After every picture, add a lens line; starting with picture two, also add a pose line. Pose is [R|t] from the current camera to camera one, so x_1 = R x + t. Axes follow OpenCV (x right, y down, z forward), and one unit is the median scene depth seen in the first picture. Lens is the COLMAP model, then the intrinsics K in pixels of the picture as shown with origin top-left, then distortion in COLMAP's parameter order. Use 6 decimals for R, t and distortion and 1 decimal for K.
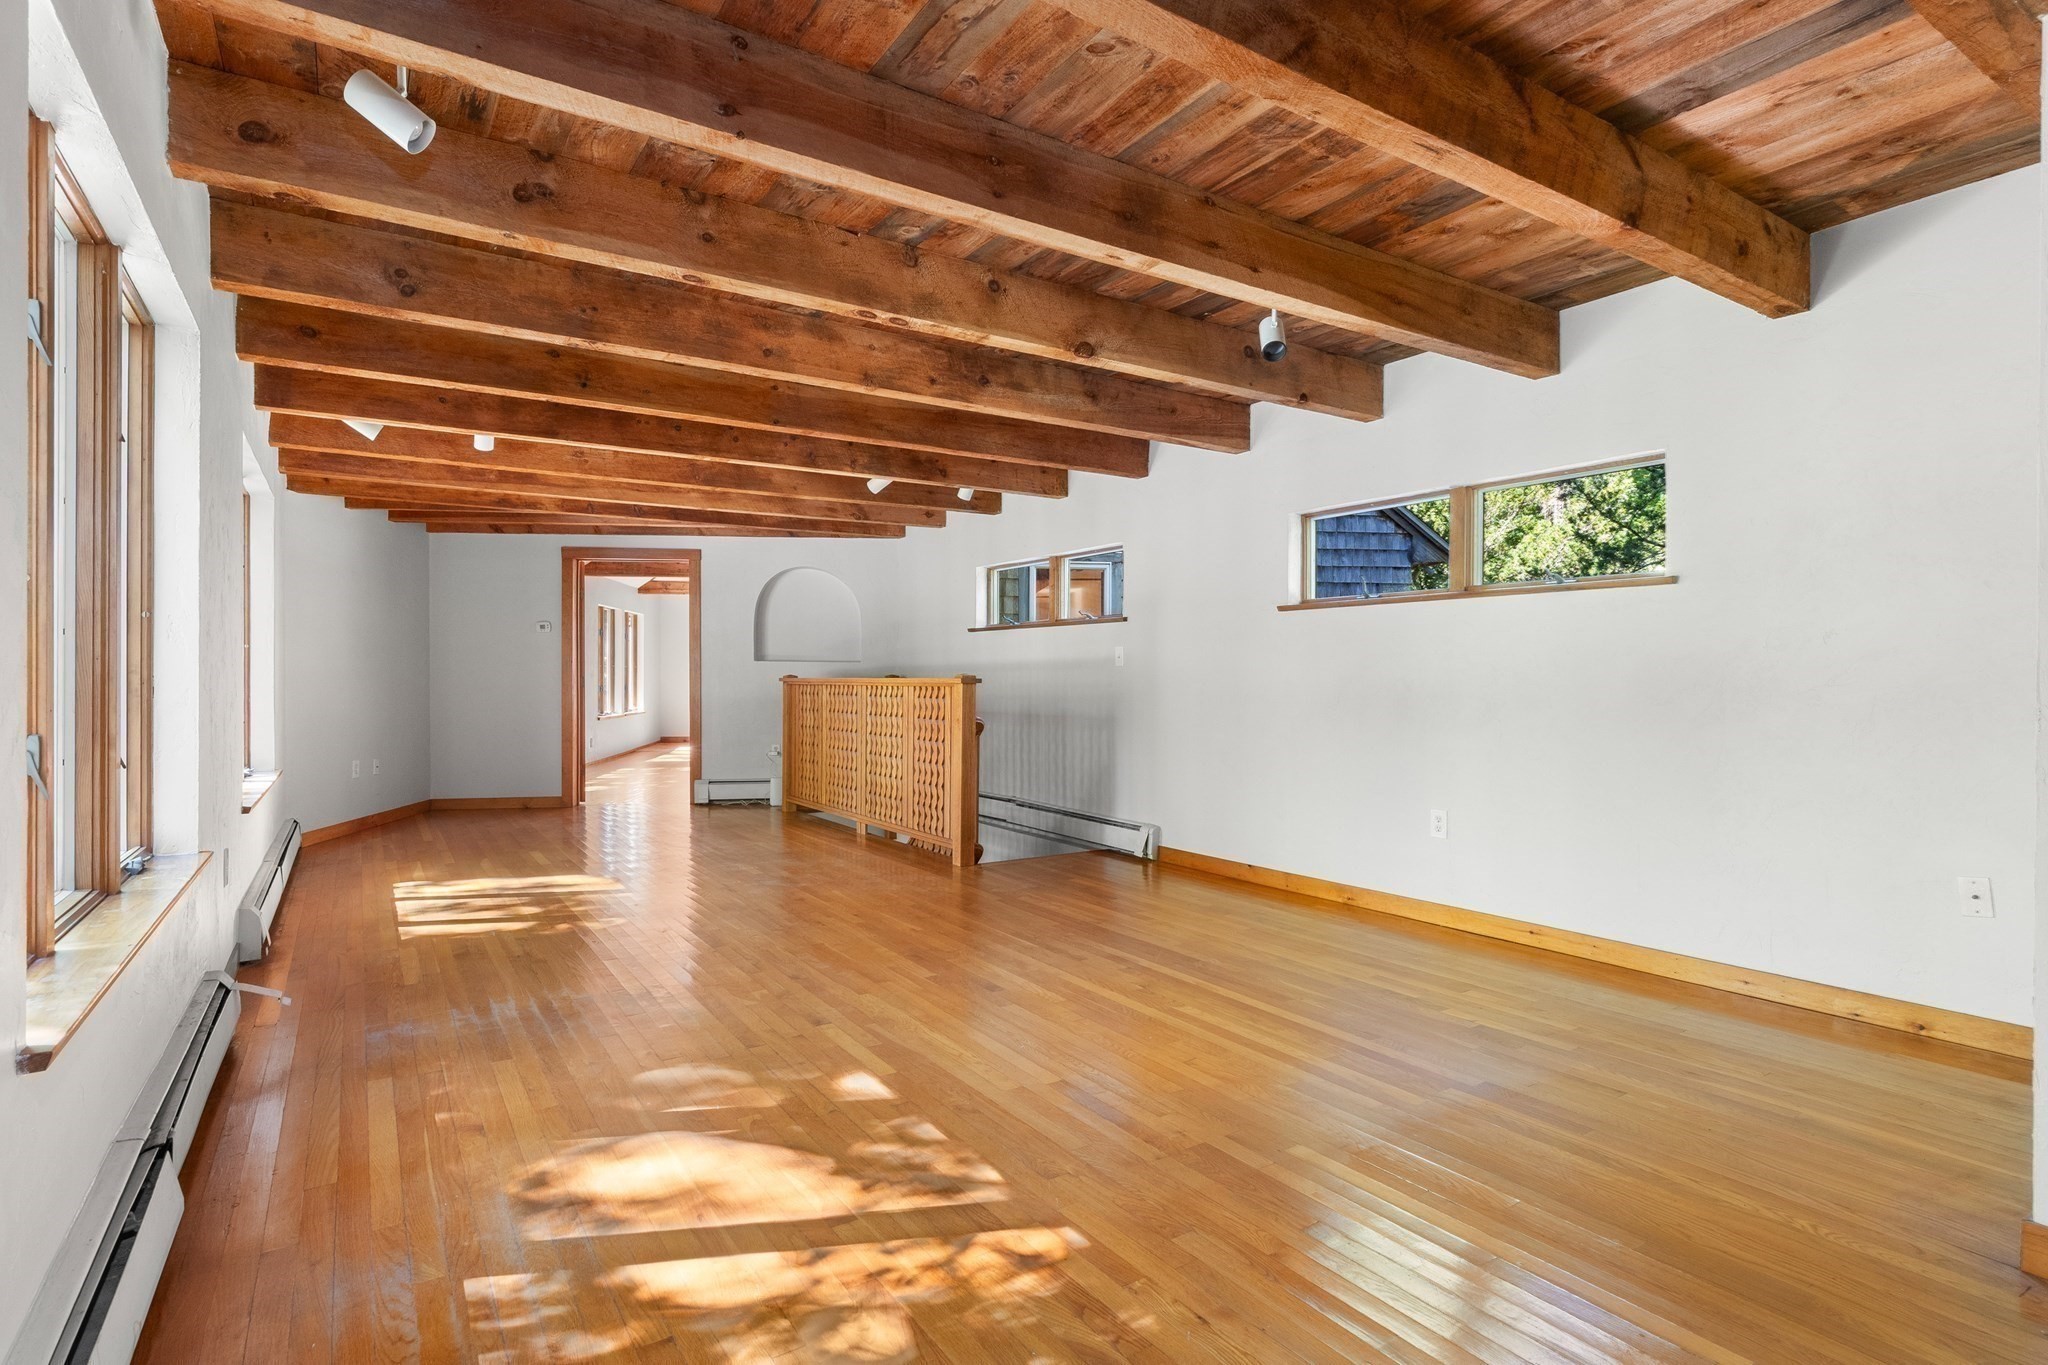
lens RADIAL K [[1047.0, 0, 1022.9], [0, 1047.0, 682.9], [0, 0, 1]] dist [-0.008803, 0.001192]
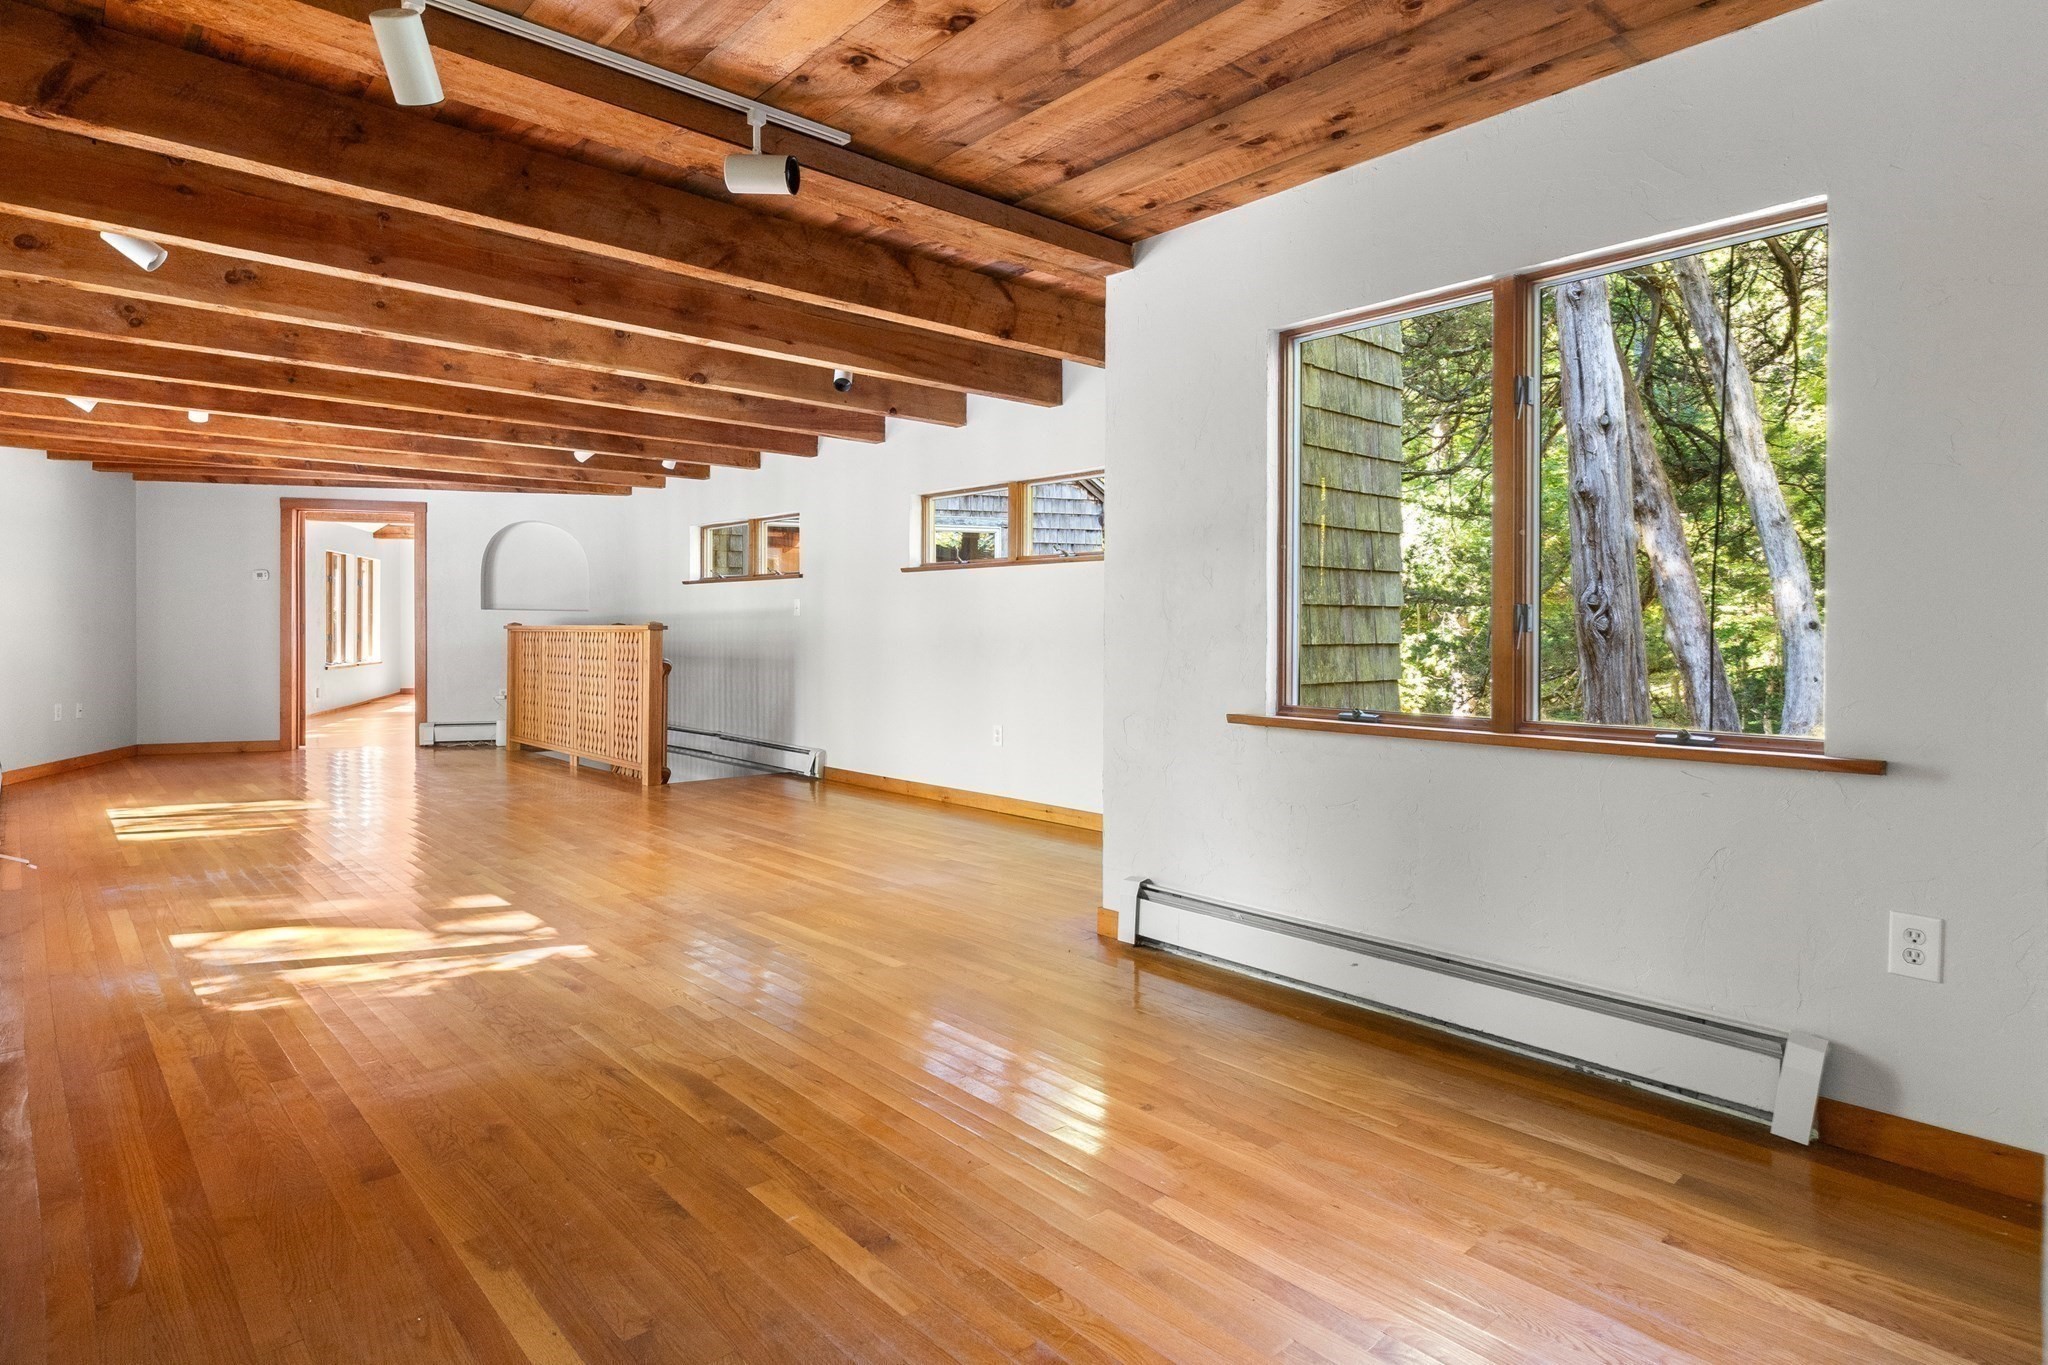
lens RADIAL K [[1167.4, 0, 1058.3], [0, 1167.4, 636.8], [0, 0, 1]] dist [0.004439, -0.001213]
pose [[0.986874, 0.001879, 0.161481, 0.178661], [-0.001970, 0.999998, 0.000401, 0.006778], [-0.161480, -0.000714, 0.986876, -0.360306]]
